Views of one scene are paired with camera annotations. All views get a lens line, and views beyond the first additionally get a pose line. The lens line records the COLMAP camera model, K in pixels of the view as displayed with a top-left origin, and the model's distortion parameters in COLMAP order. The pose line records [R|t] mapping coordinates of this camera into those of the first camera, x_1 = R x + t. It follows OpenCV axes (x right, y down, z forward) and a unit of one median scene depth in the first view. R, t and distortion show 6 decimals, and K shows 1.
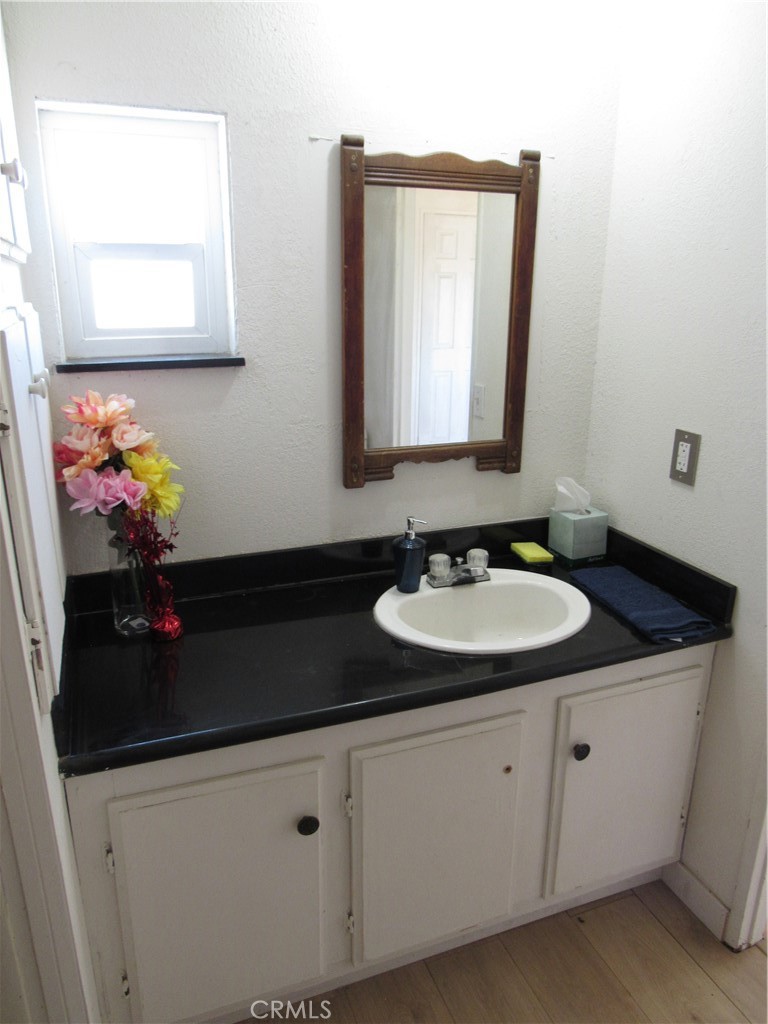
lens RADIAL K [[723.2, 0, 384.0], [0, 723.2, 512.0], [0, 0, 1]] dist [-0.036863, 0.010105]
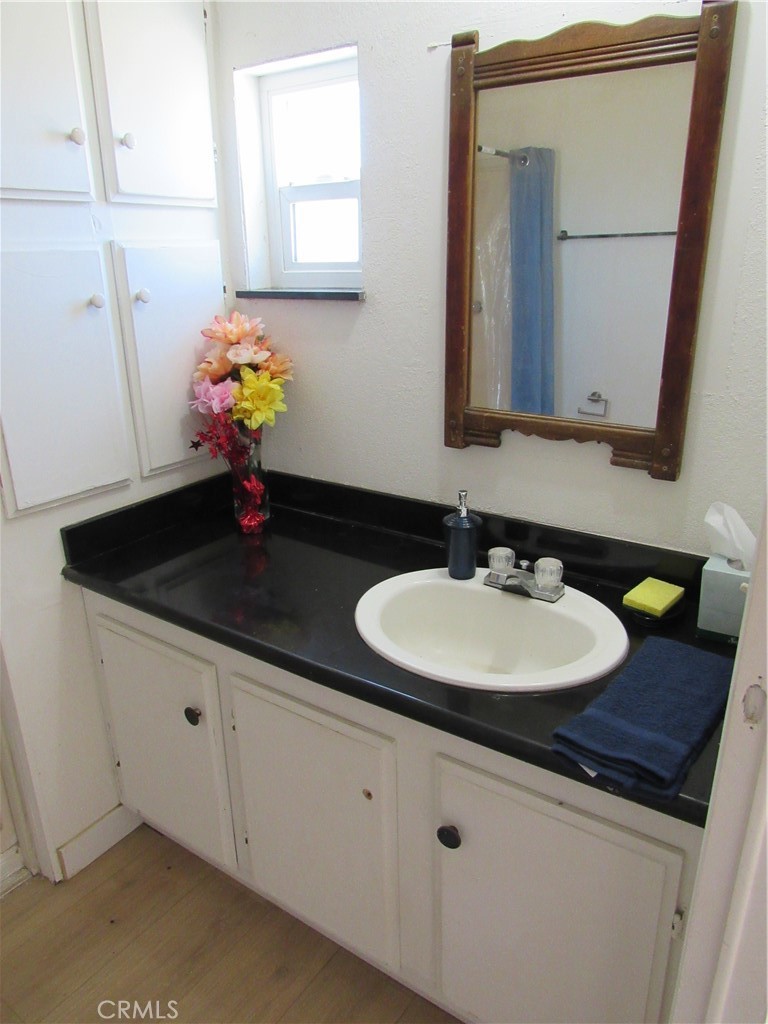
lens RADIAL K [[723.2, 0, 384.0], [0, 723.2, 512.0], [0, 0, 1]] dist [-0.036863, 0.010105]
pose [[0.567628, 0.265012, -0.779466, 0.647415], [-0.227201, 0.960433, 0.161085, -0.083796], [0.791314, 0.085659, 0.605379, 0.415913]]
